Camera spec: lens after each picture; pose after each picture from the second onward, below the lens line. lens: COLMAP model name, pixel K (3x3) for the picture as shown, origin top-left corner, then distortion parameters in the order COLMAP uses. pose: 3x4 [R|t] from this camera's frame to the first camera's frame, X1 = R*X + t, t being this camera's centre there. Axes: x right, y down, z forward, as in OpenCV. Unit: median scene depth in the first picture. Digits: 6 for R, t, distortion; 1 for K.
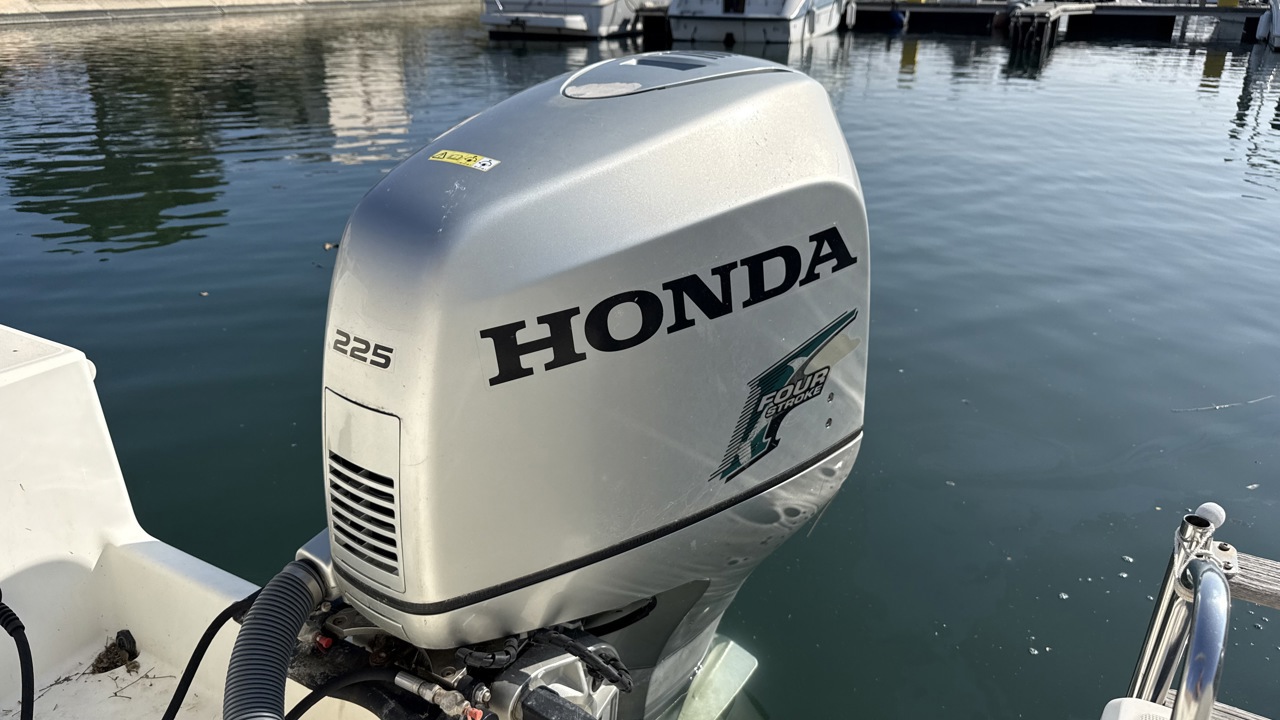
lens RADIAL K [[913.7, 0, 641.5], [0, 913.7, 355.5], [0, 0, 1]] dist [0.042769, -0.047759]
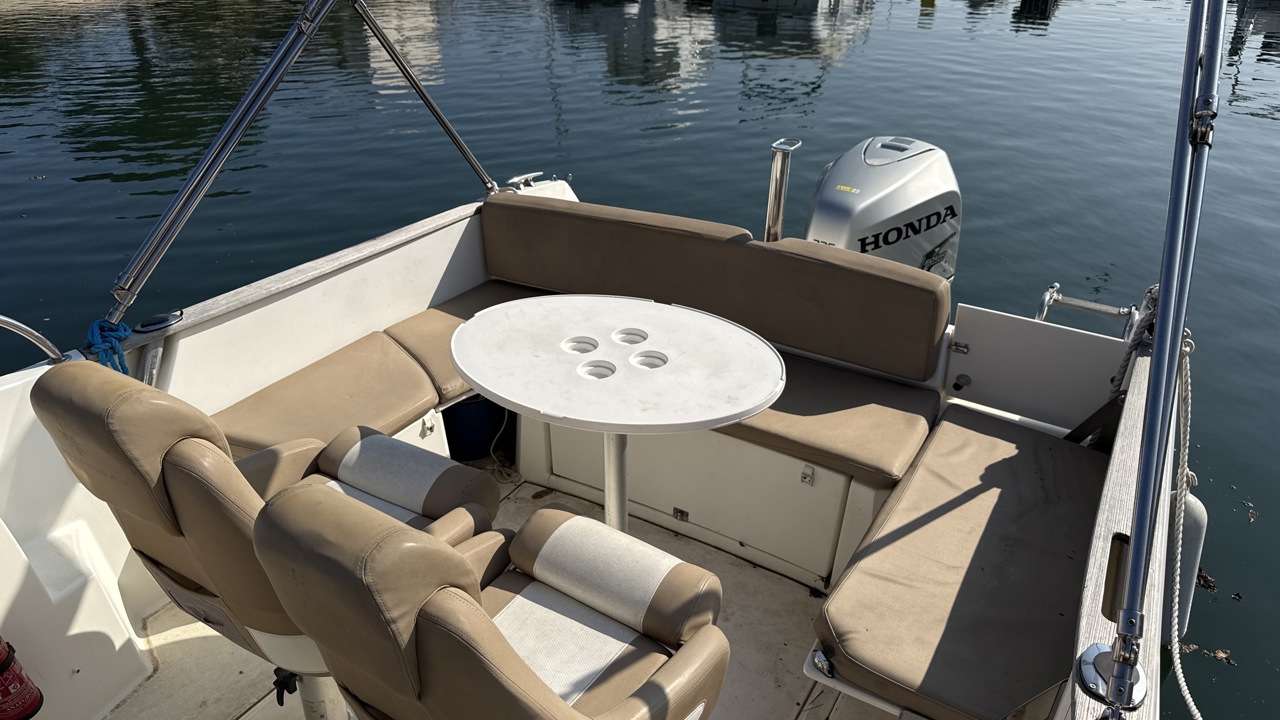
lens RADIAL K [[913.7, 0, 634.9], [0, 913.7, 363.2], [0, 0, 1]] dist [0.042769, -0.047759]
pose [[0.999898, -0.009707, -0.010440, -0.060624], [0.010596, 0.995998, 0.088742, 0.007663], [0.009536, -0.088844, 0.996000, -0.156236]]
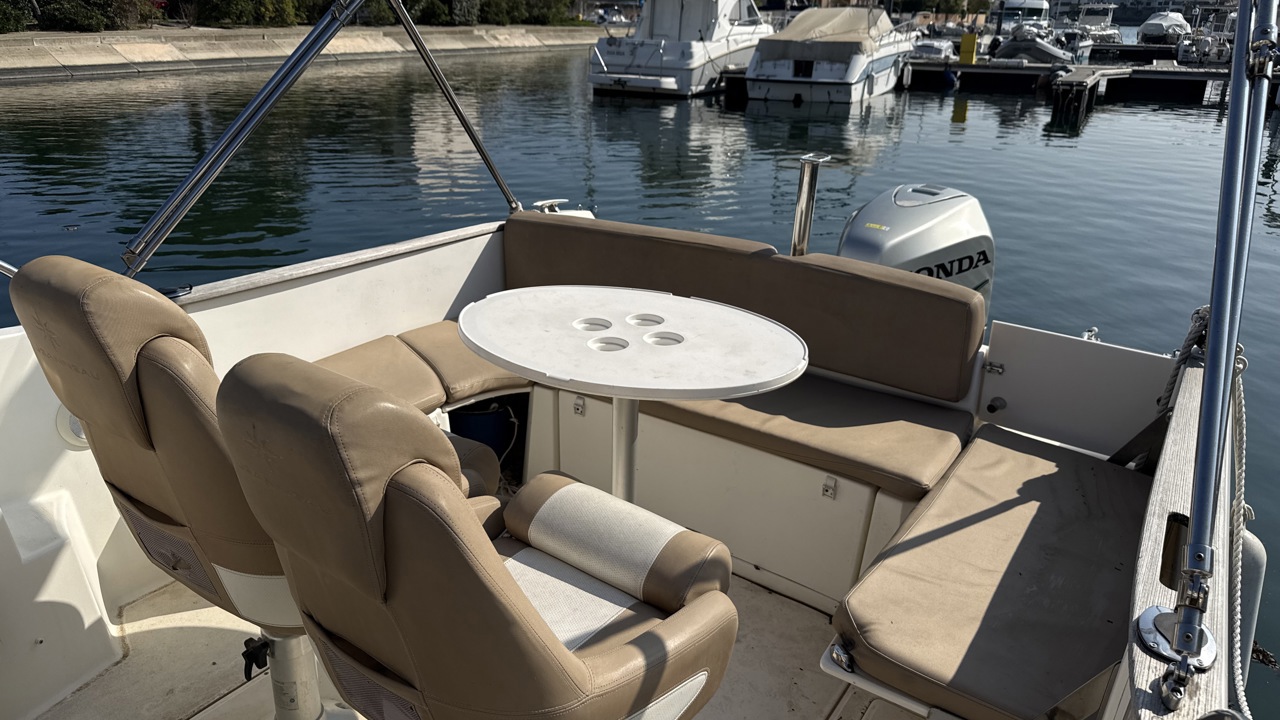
lens RADIAL K [[913.7, 0, 627.9], [0, 913.7, 369.4], [0, 0, 1]] dist [0.042769, -0.047759]
pose [[0.998440, 0.031829, -0.045864, -0.059077], [-0.032859, 0.999221, -0.021872, 0.026019], [0.045132, 0.023345, 0.998708, -0.150276]]
